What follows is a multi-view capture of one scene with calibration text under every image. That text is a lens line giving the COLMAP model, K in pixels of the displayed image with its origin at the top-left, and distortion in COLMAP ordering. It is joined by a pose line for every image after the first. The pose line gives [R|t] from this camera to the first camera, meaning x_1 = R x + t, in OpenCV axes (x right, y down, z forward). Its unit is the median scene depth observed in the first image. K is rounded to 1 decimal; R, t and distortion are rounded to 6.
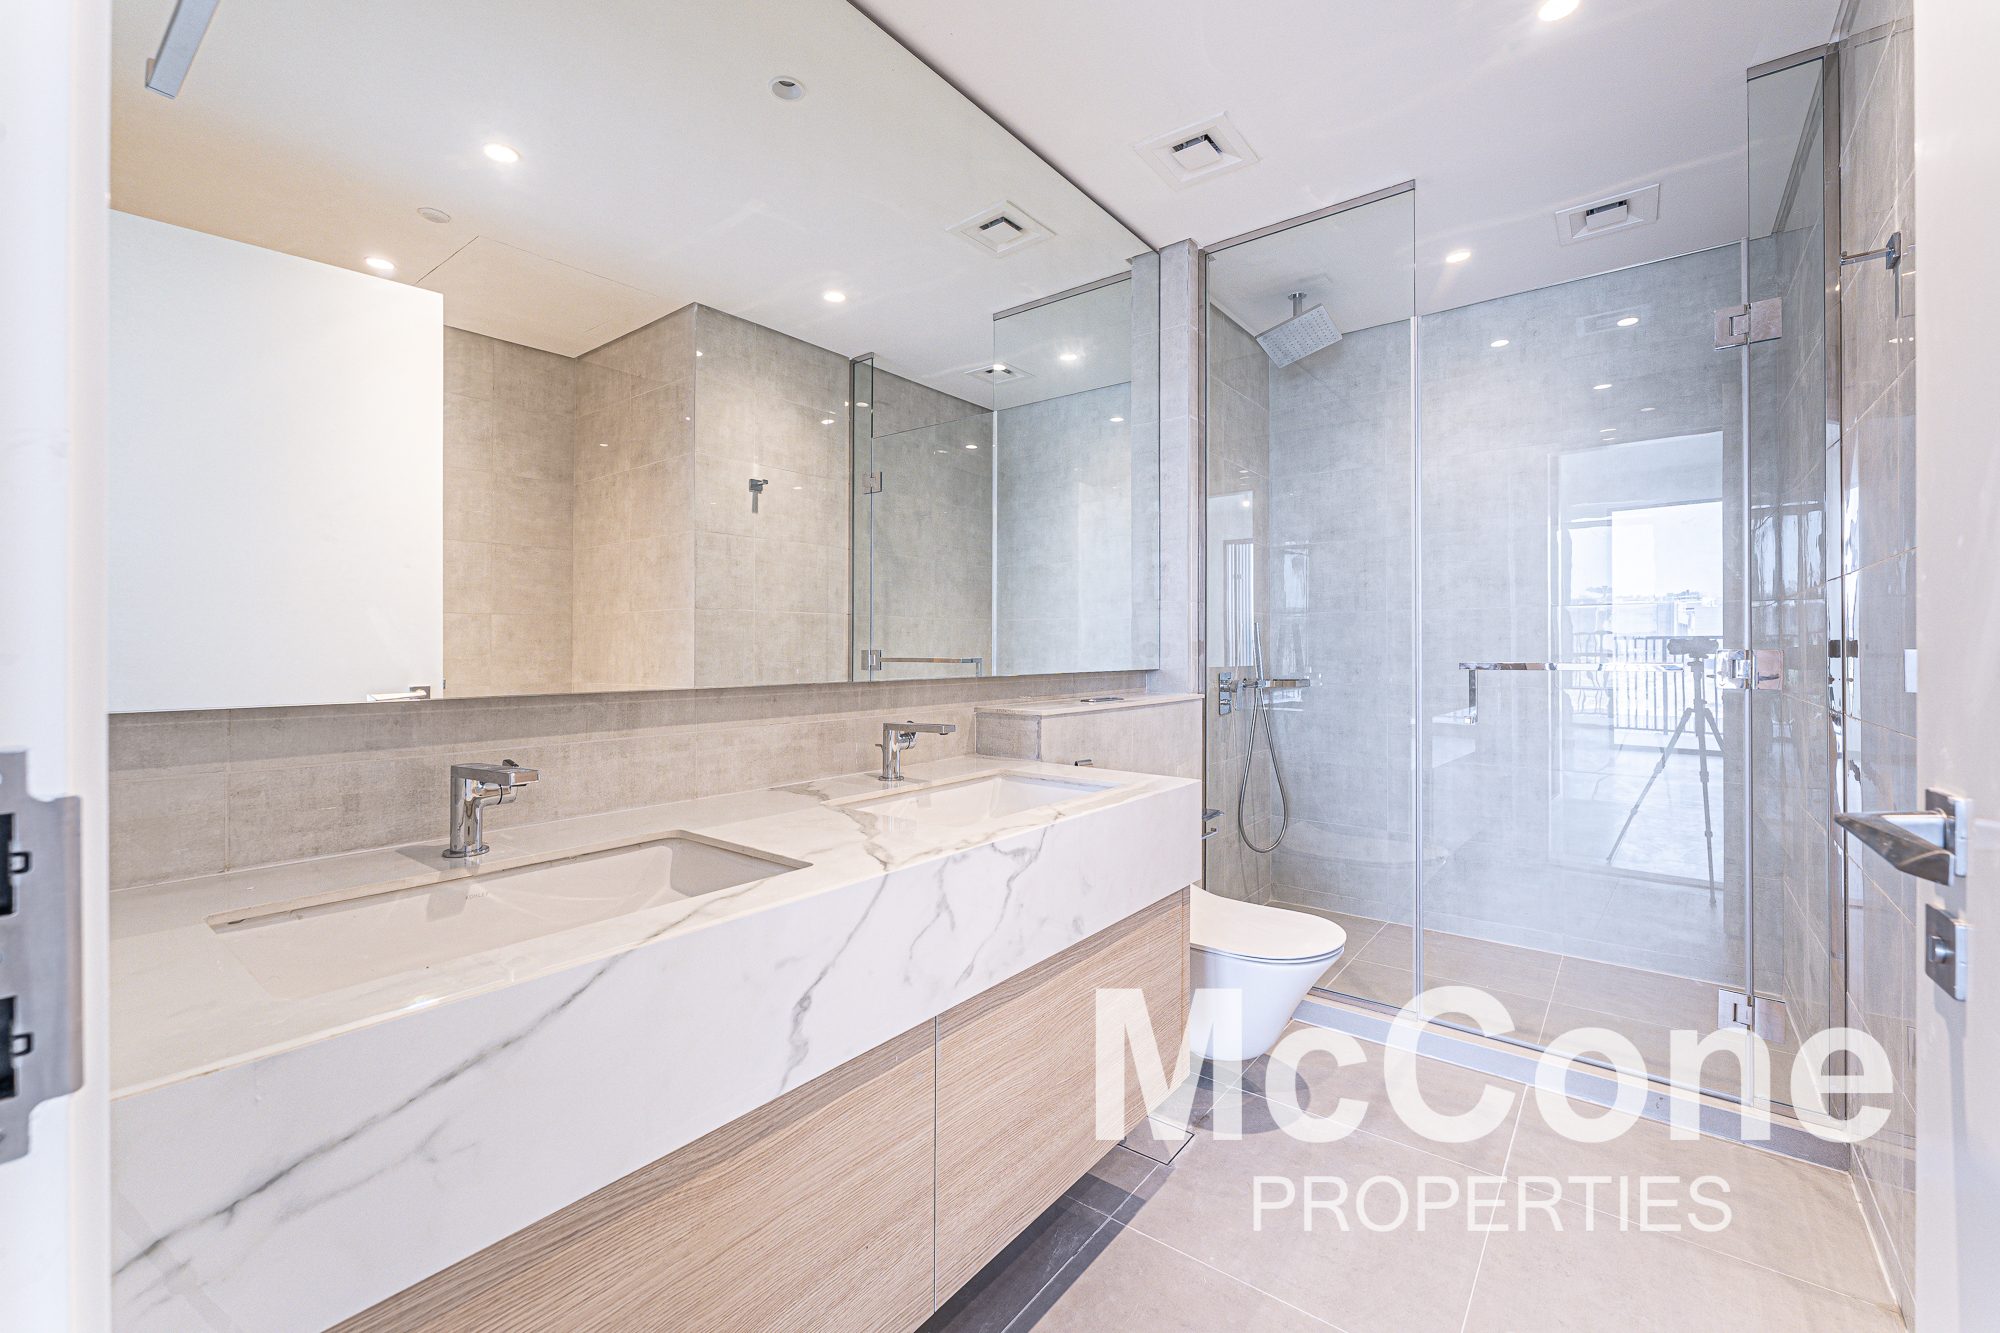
lens RADIAL K [[815.2, 0, 1019.7], [0, 815.2, 654.5], [0, 0, 1]] dist [0.007330, 0.000321]
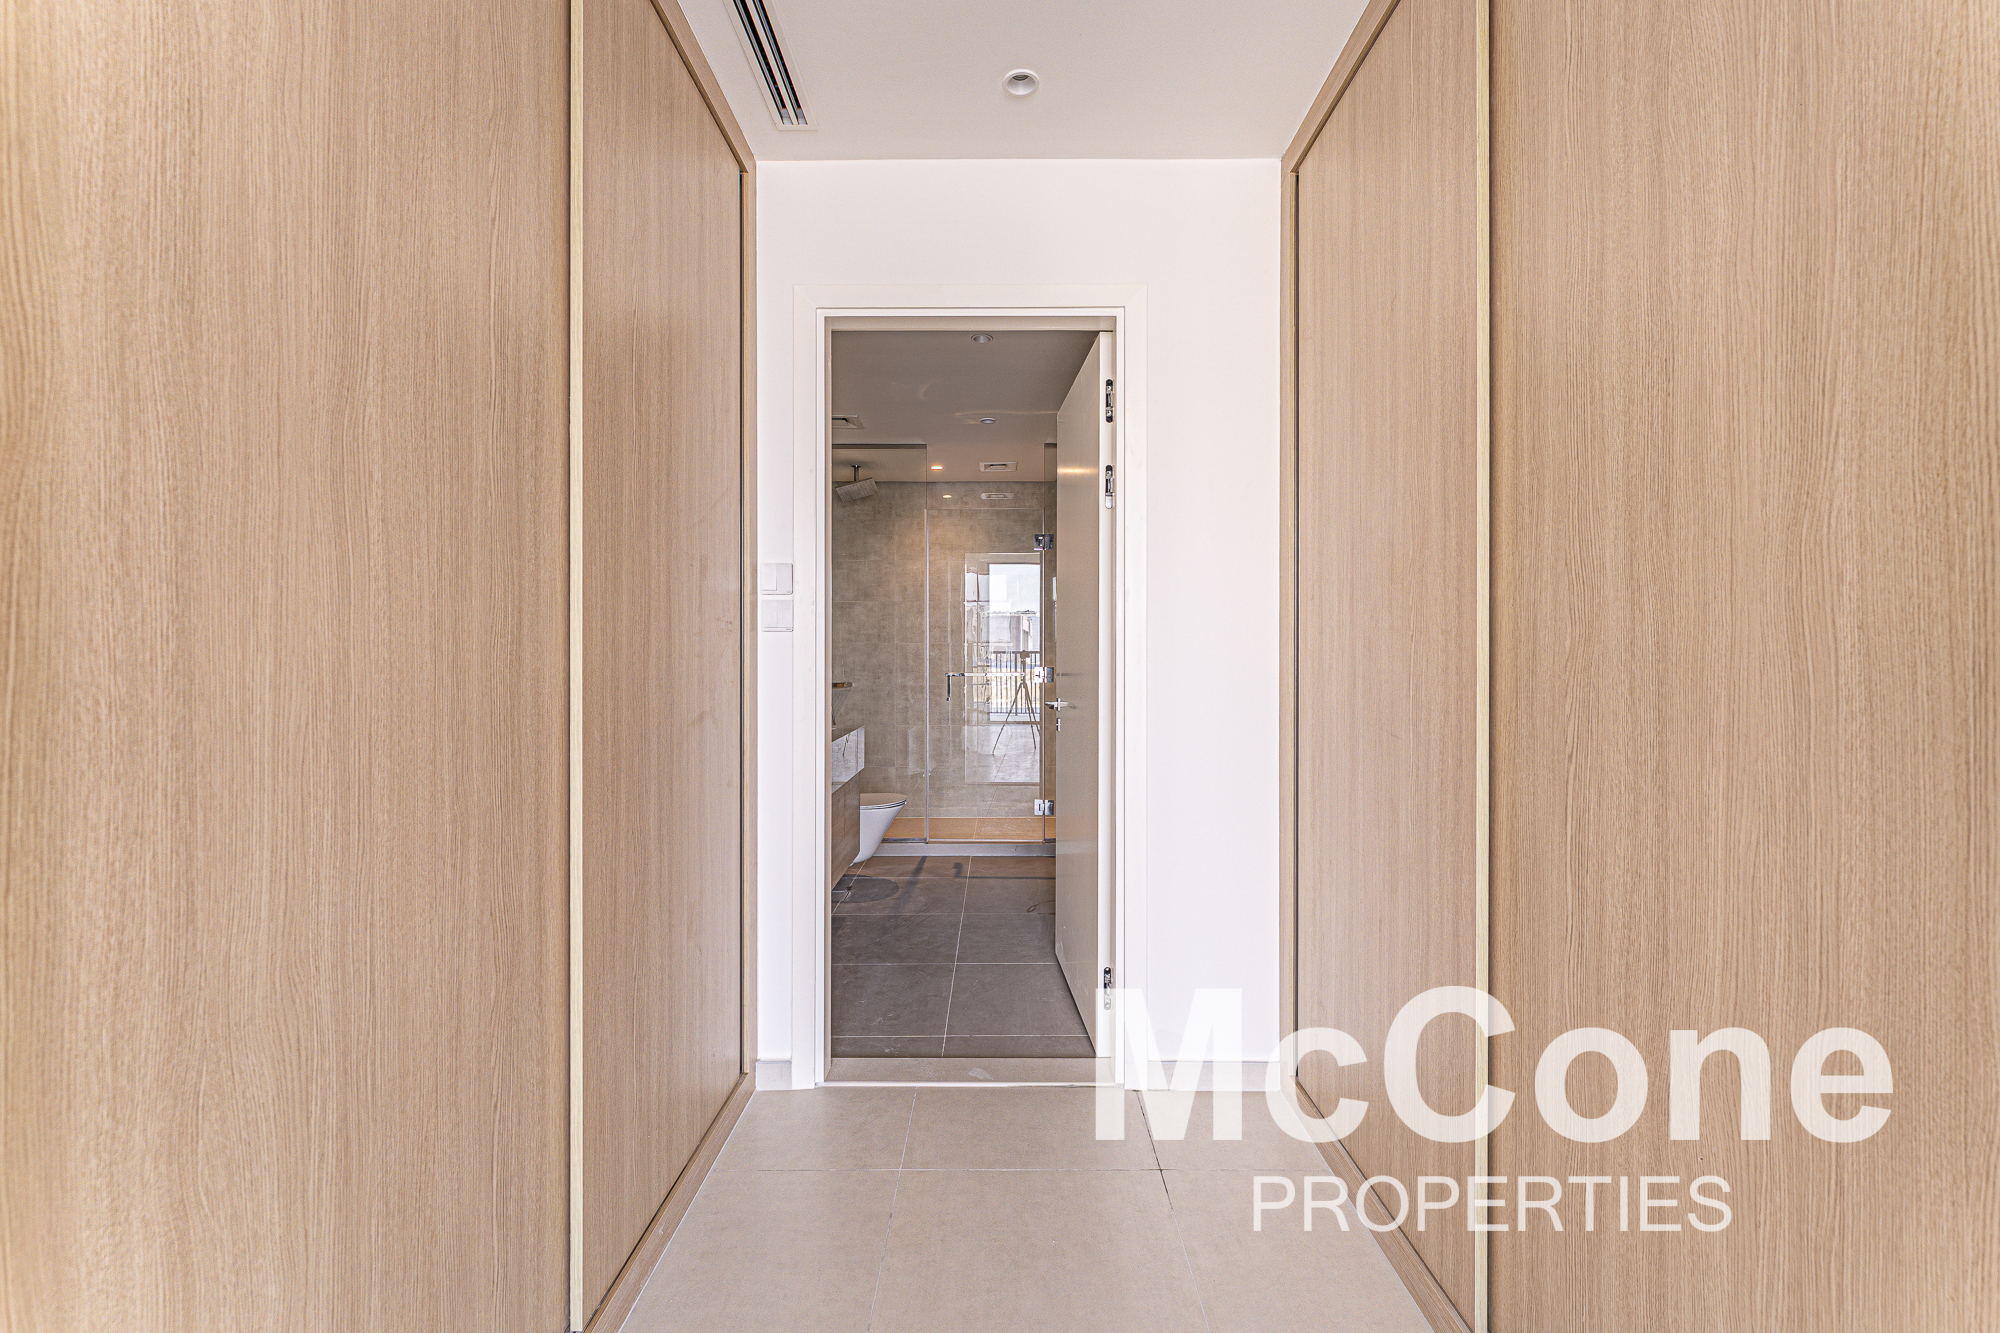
lens RADIAL K [[815.2, 0, 1002.4], [0, 815.2, 658.5], [0, 0, 1]] dist [0.007330, 0.000321]
pose [[0.794435, 0.001113, 0.607348, -0.433240], [-0.001809, 0.999998, 0.000535, -0.020912], [-0.607346, -0.001524, 0.794436, -0.538116]]
